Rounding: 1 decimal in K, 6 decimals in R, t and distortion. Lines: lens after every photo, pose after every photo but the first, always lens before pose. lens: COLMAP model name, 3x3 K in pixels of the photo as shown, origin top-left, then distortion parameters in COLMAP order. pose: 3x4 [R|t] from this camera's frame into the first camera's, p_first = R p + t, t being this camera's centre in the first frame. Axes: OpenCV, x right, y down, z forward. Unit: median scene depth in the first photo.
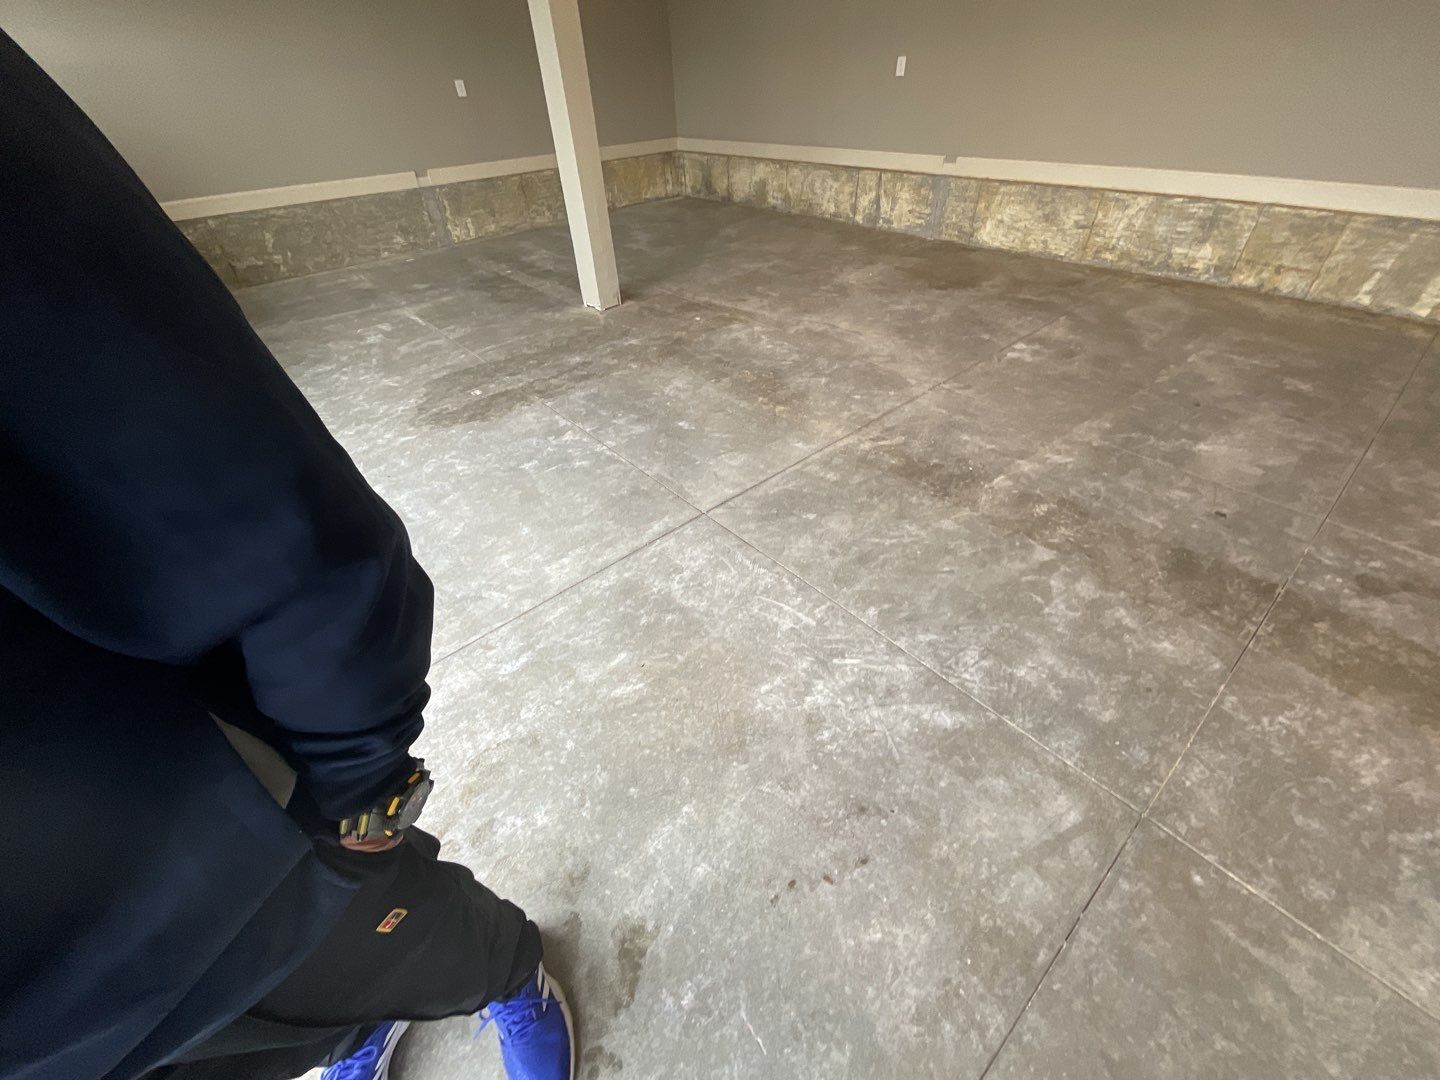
lens RADIAL K [[579.8, 0, 720.0], [0, 579.8, 540.0], [0, 0, 1]] dist [-0.001241, -0.000165]
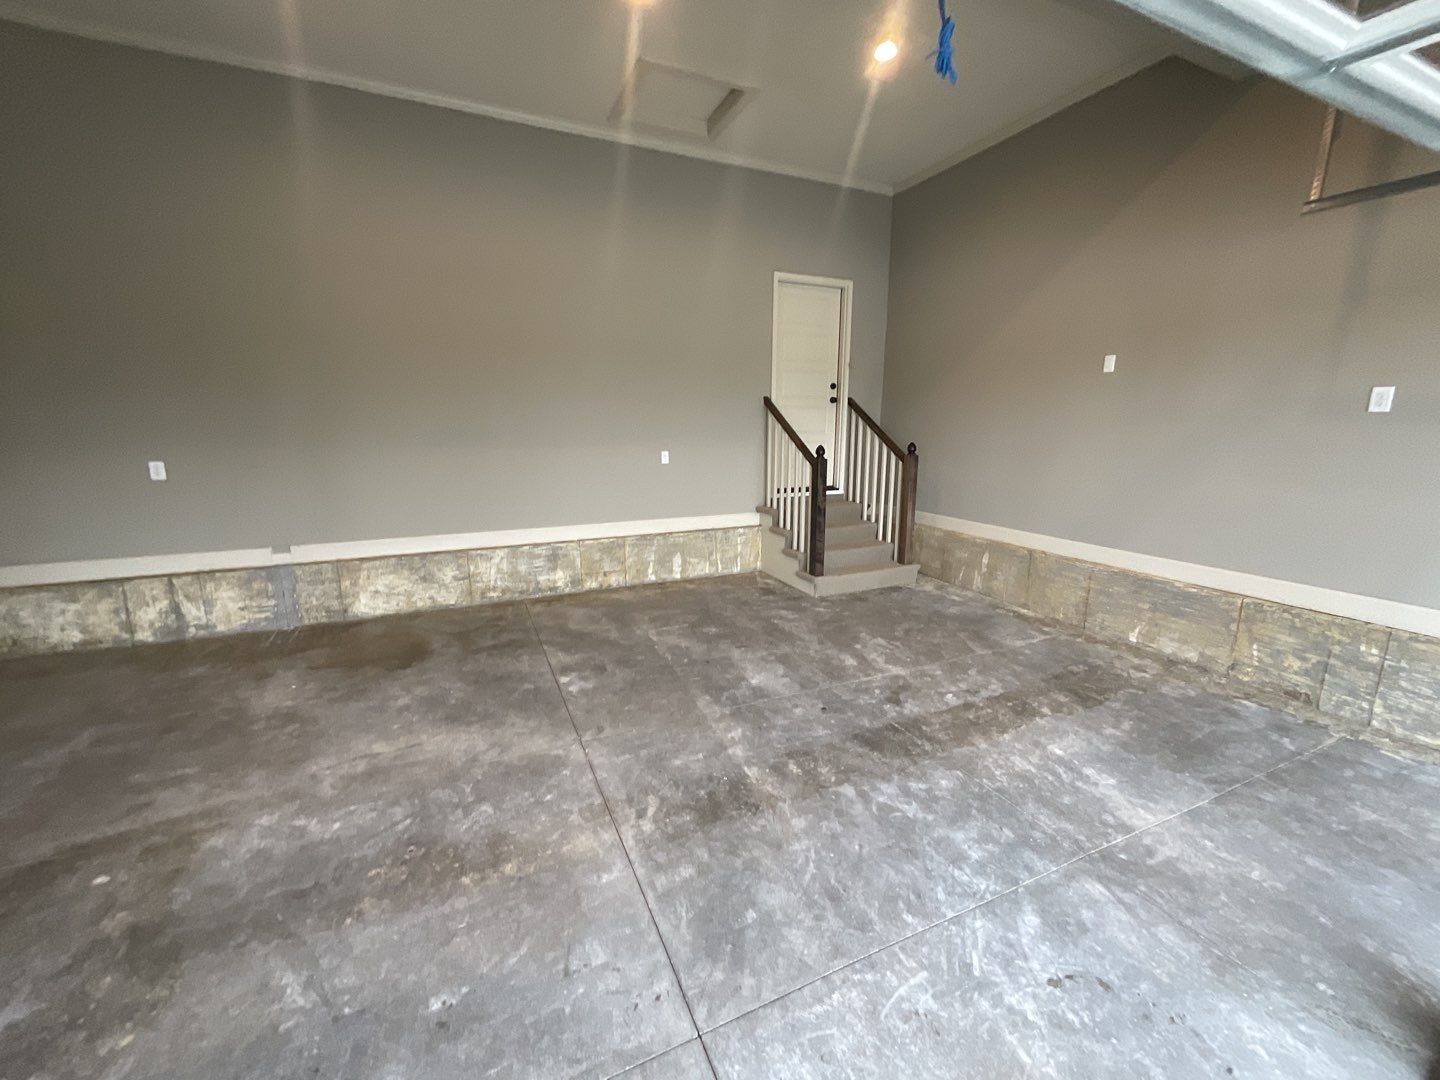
lens RADIAL K [[584.7, 0, 722.8], [0, 584.7, 508.5], [0, 0, 1]] dist [-0.008274, 0.007628]
pose [[0.274924, -0.098264, 0.956431, -0.365882], [0.601744, 0.793436, -0.091452, -0.272522], [-0.749881, 0.600669, 0.277265, 0.245947]]
